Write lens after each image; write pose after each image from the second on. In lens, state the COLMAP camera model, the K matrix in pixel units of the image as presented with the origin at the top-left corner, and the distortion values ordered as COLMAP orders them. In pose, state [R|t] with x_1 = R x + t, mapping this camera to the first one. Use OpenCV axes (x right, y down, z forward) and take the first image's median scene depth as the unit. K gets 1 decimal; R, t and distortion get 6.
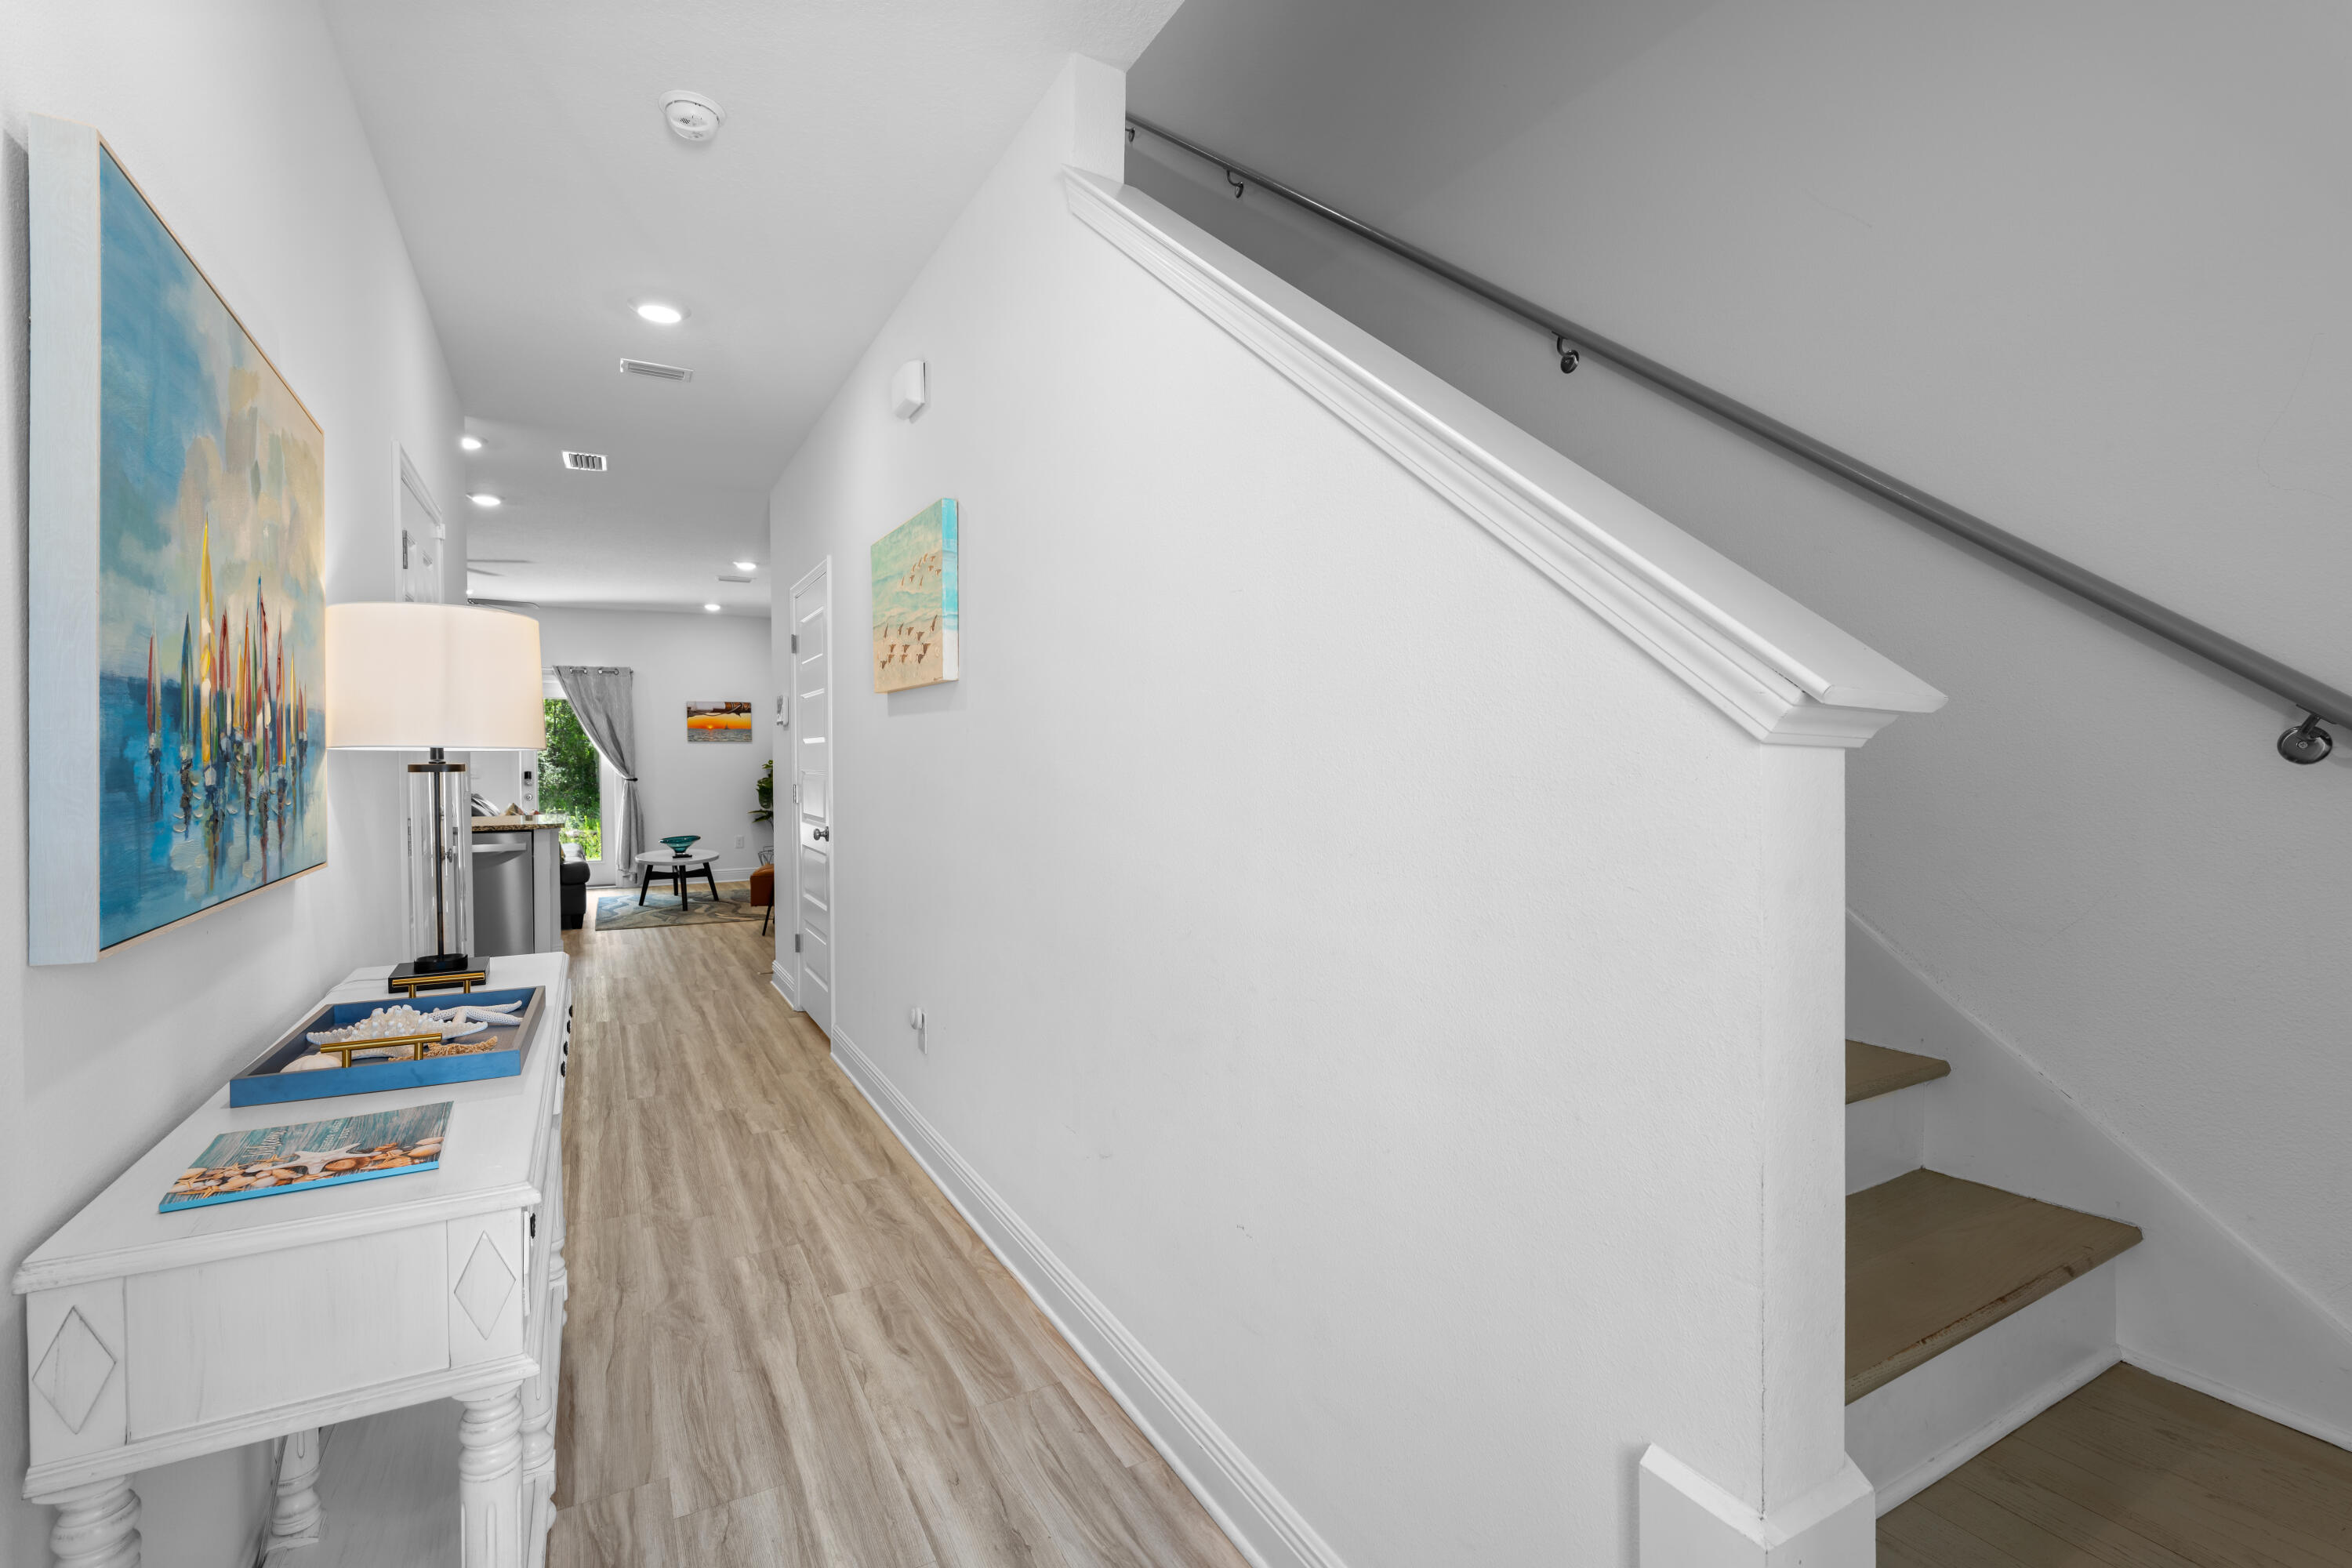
lens RADIAL K [[1065.0, 0, 1175.1], [0, 1065.0, 783.9], [0, 0, 1]] dist [-0.007294, 0.002153]
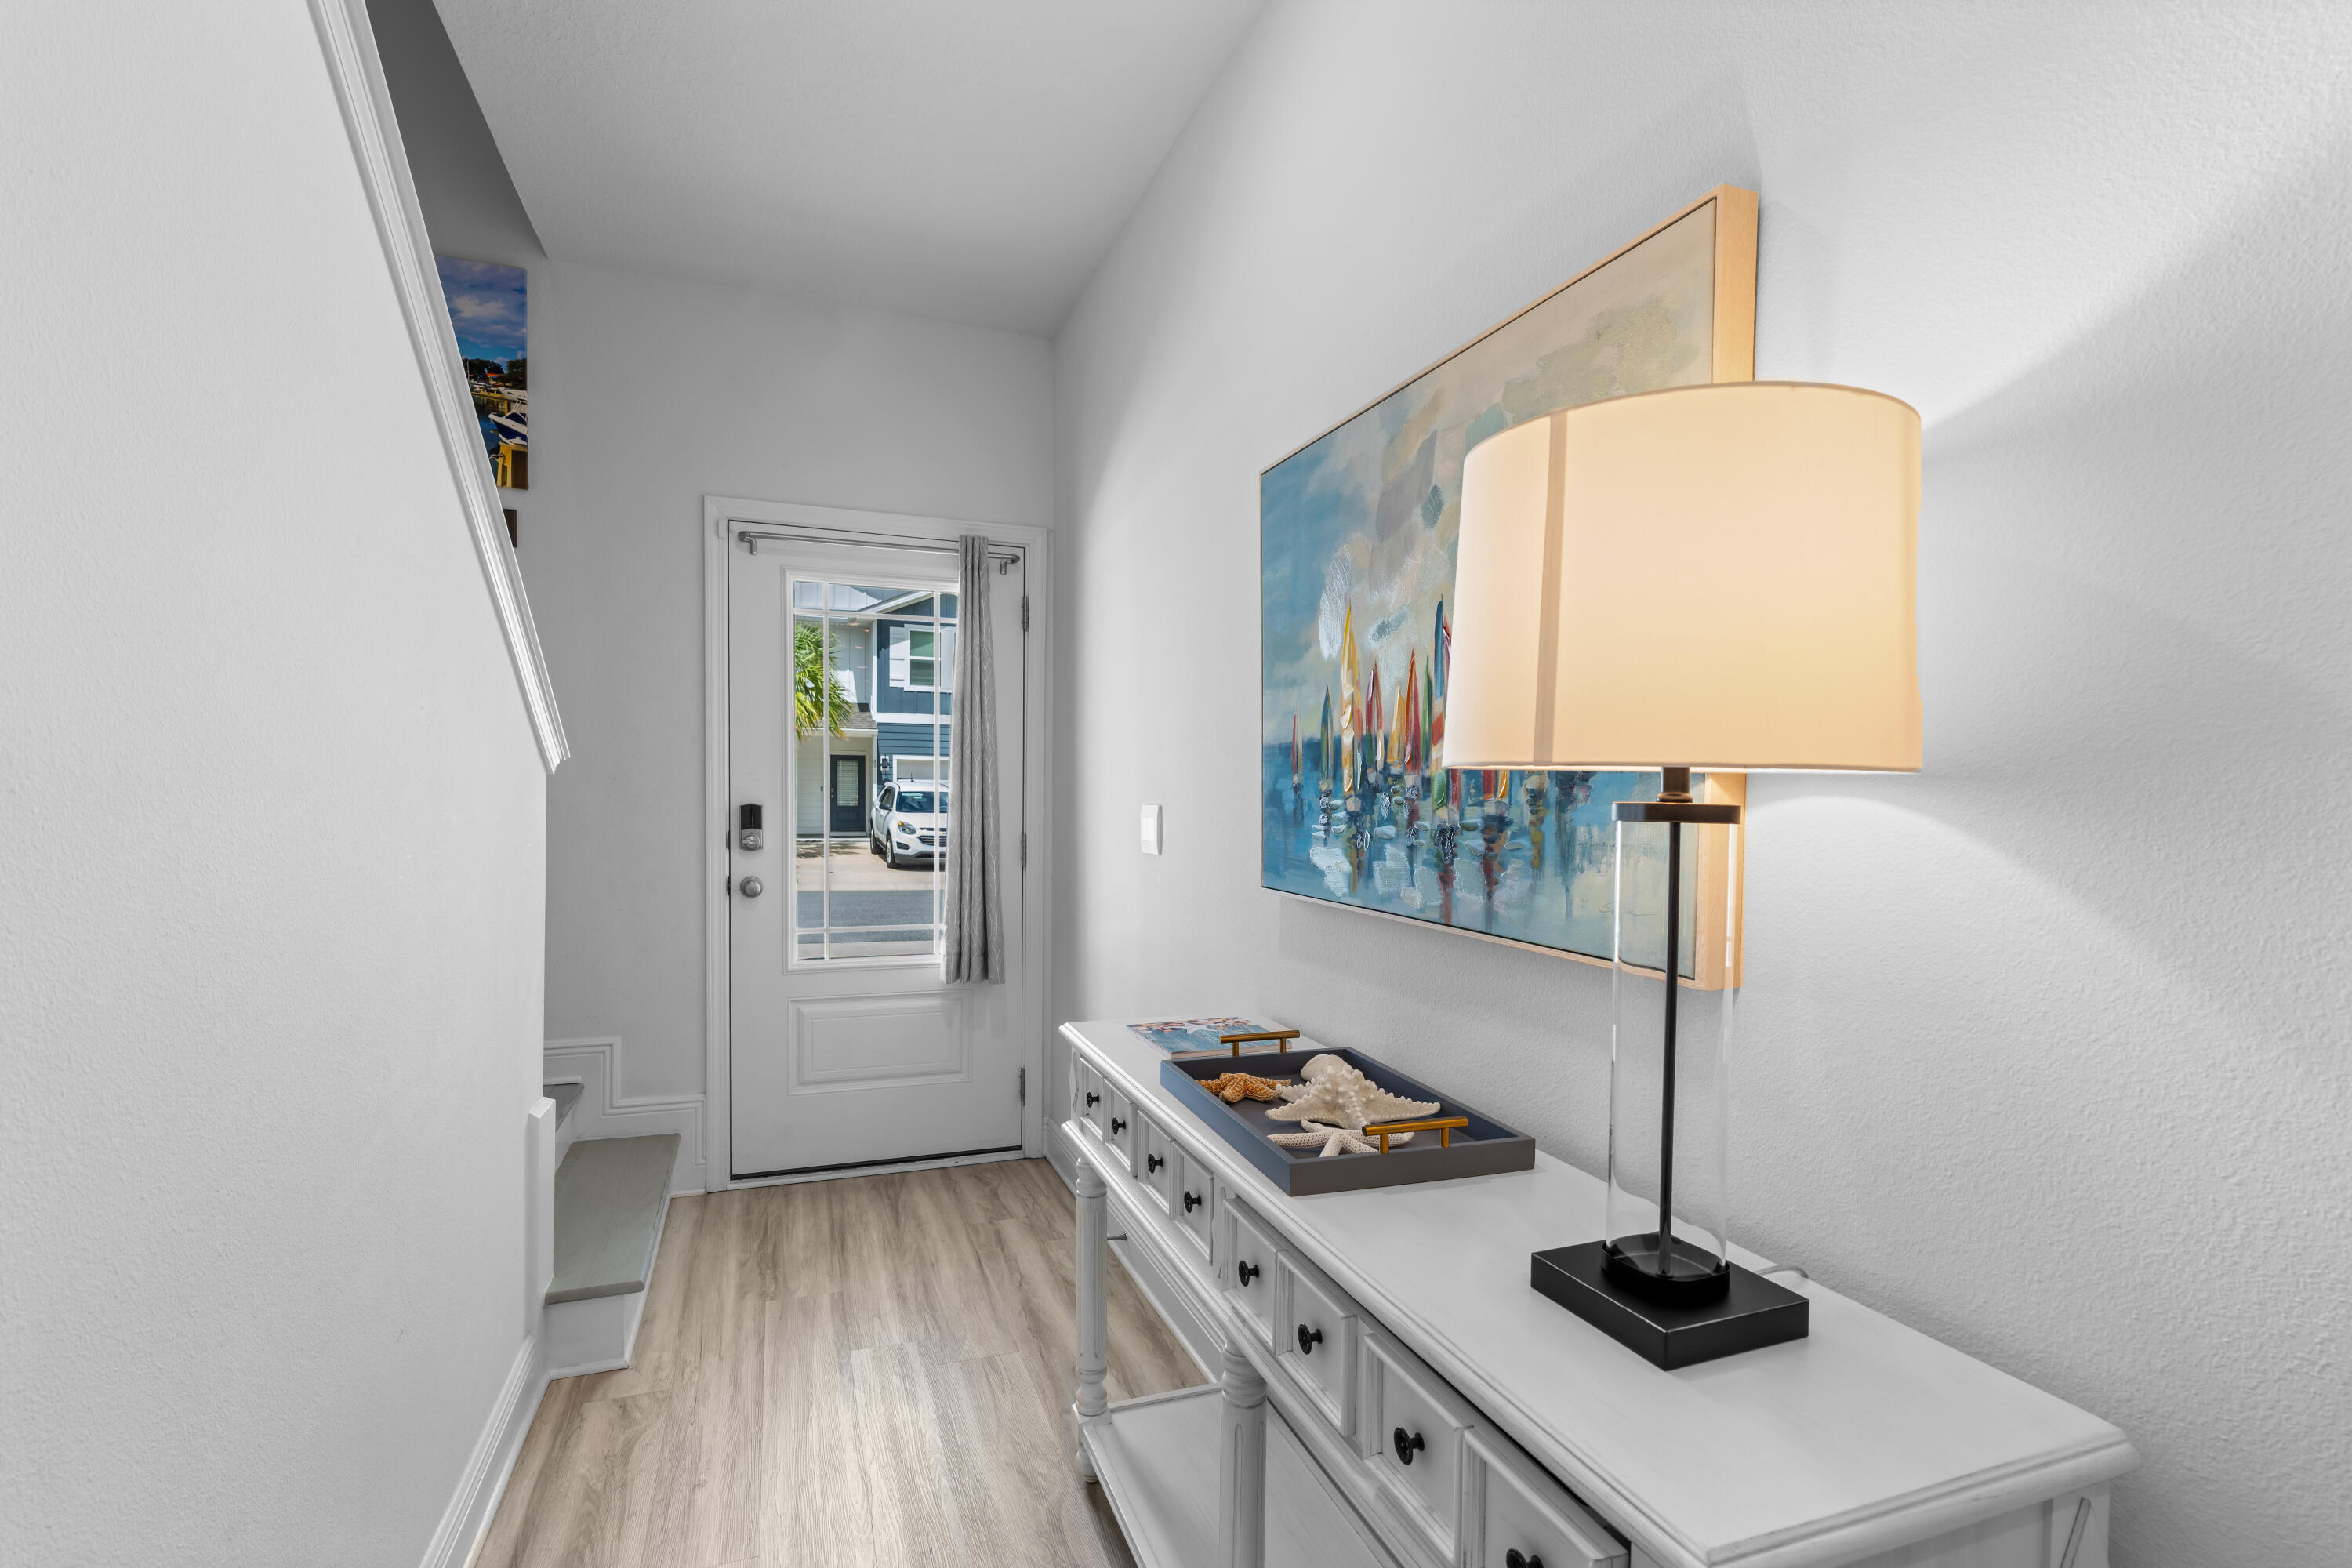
lens RADIAL K [[1065.0, 0, 1184.4], [0, 1065.0, 831.3], [0, 0, 1]] dist [-0.007294, 0.002153]
pose [[-0.989936, -0.016248, 0.140577, -0.563347], [-0.007658, 0.998082, 0.061430, -0.032595], [-0.141305, 0.059735, -0.988162, 1.456330]]
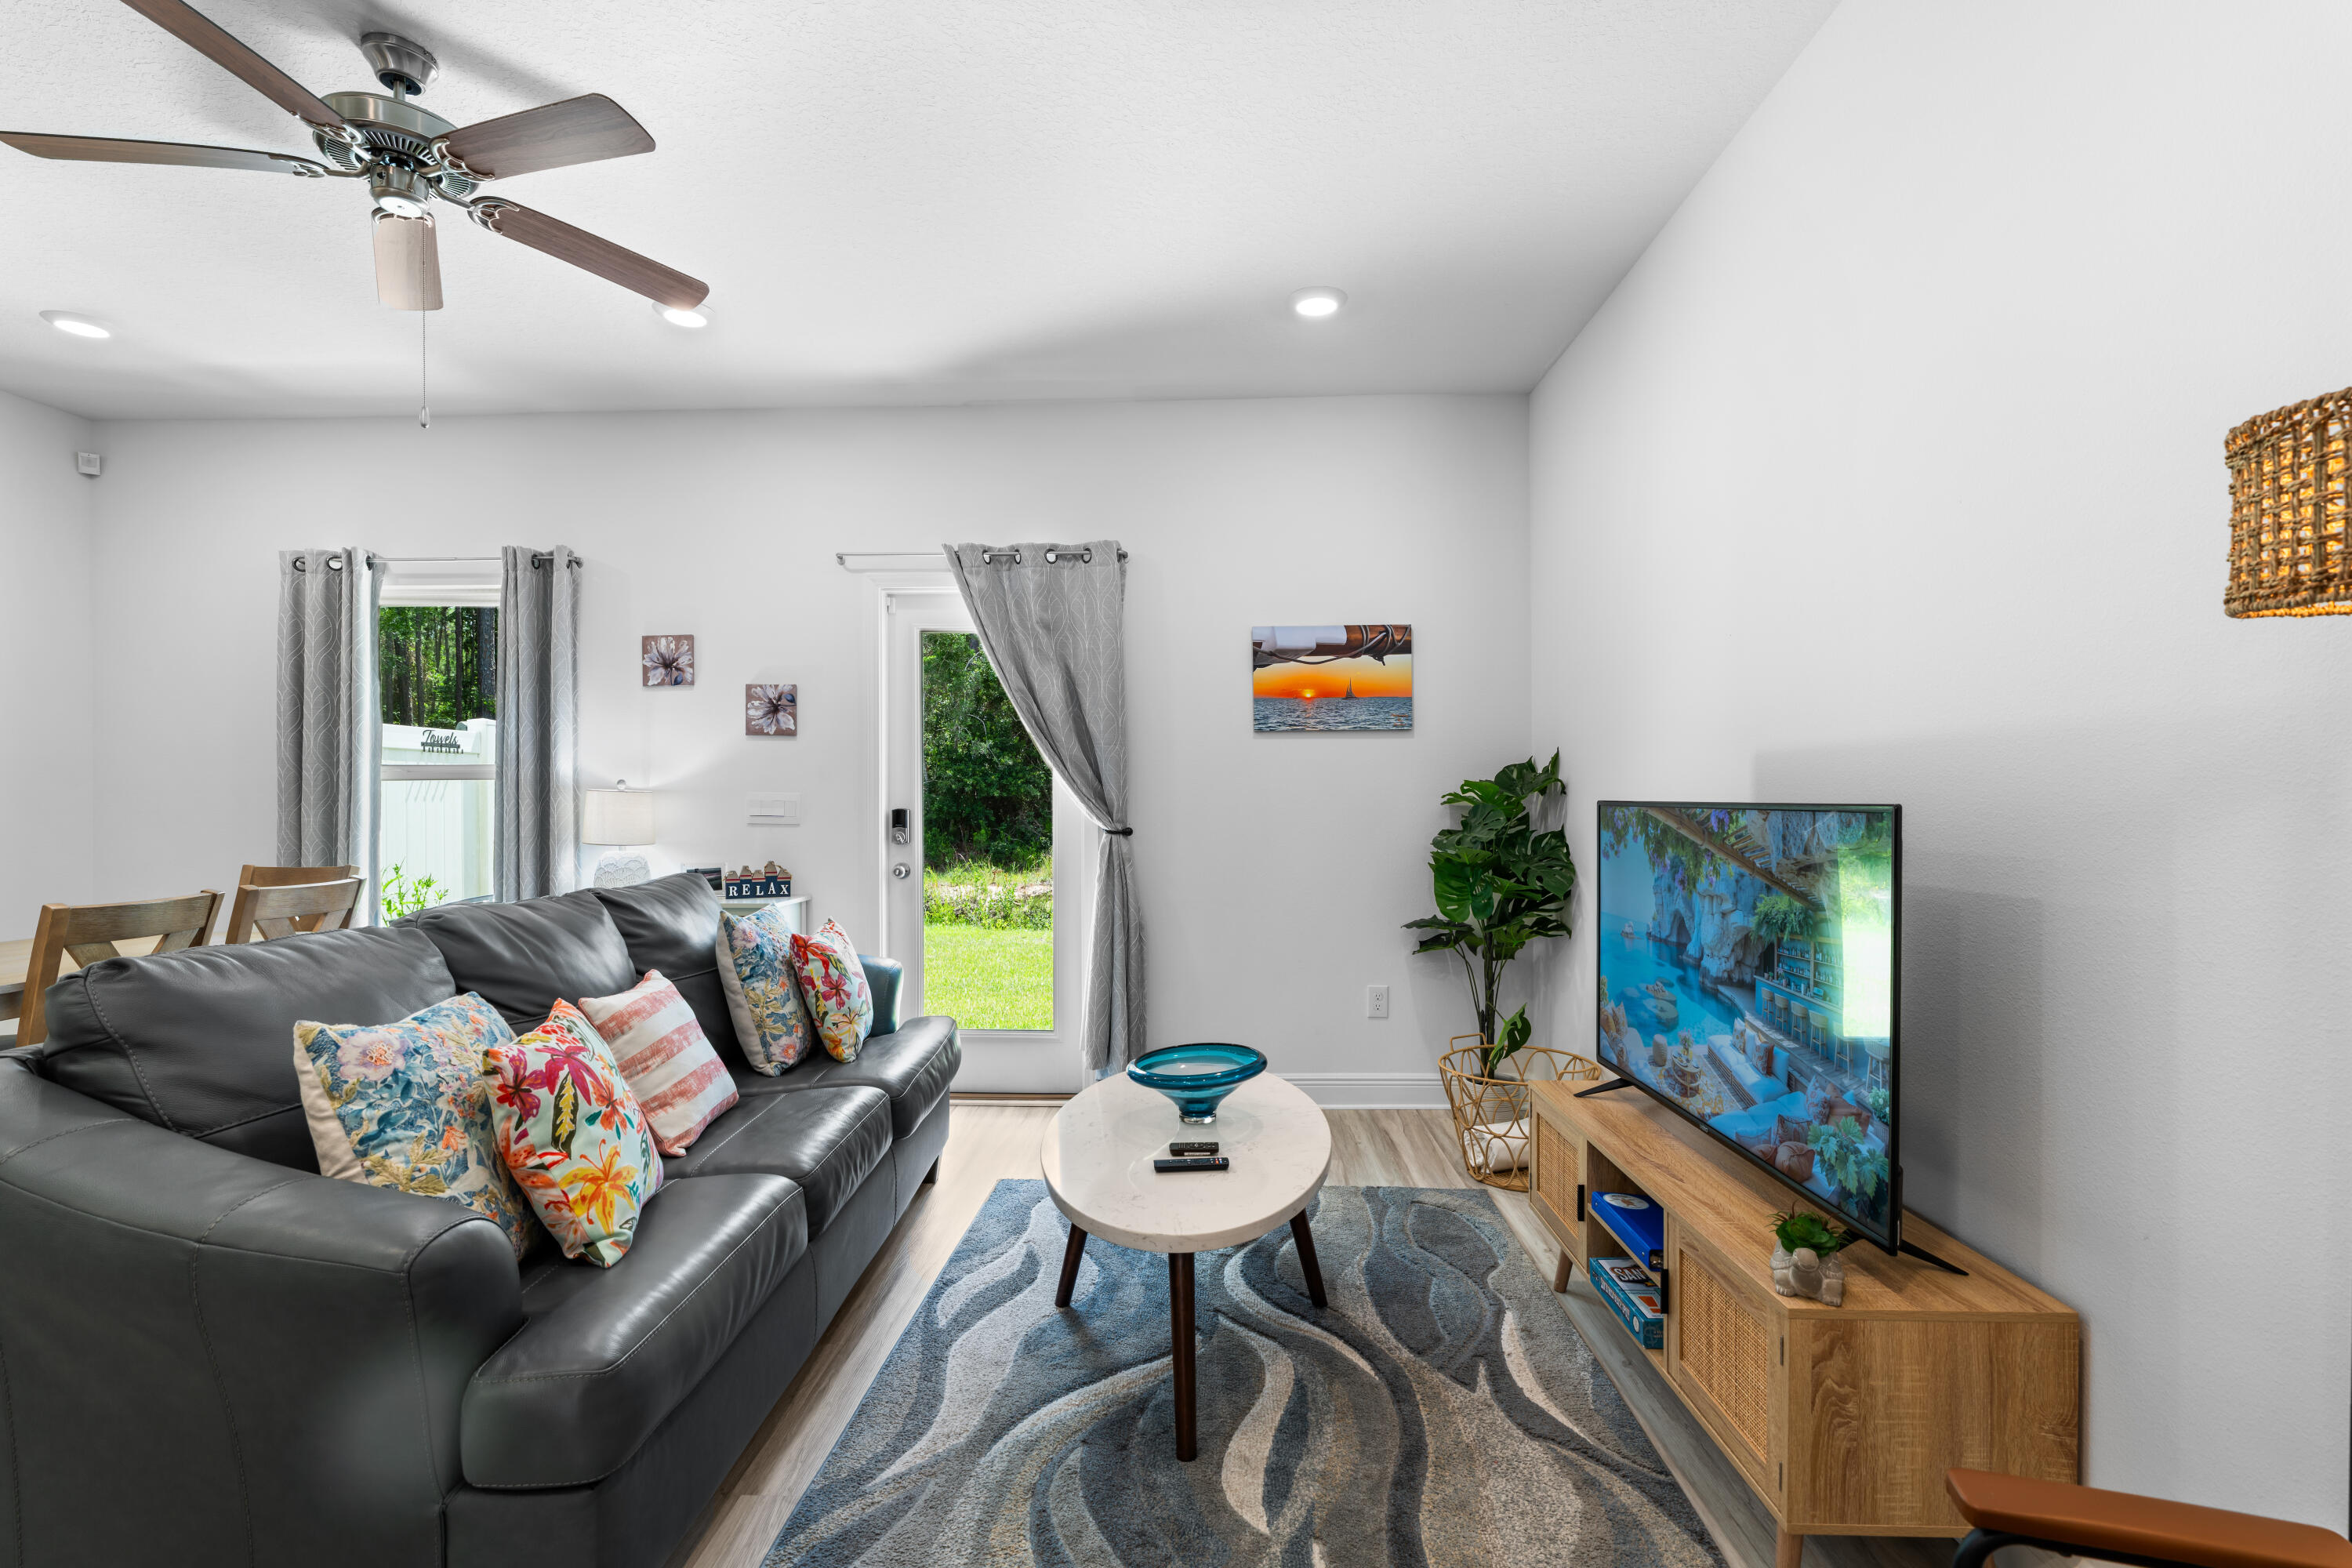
lens RADIAL K [[1065.0, 0, 1176.6], [0, 1065.0, 800.4], [0, 0, 1]] dist [-0.007294, 0.002153]
pose [[0.857515, 0.002891, -0.514452, -1.495561], [-0.011212, 0.999852, -0.013070, -0.054490], [0.514338, 0.016976, 0.857420, 3.451885]]
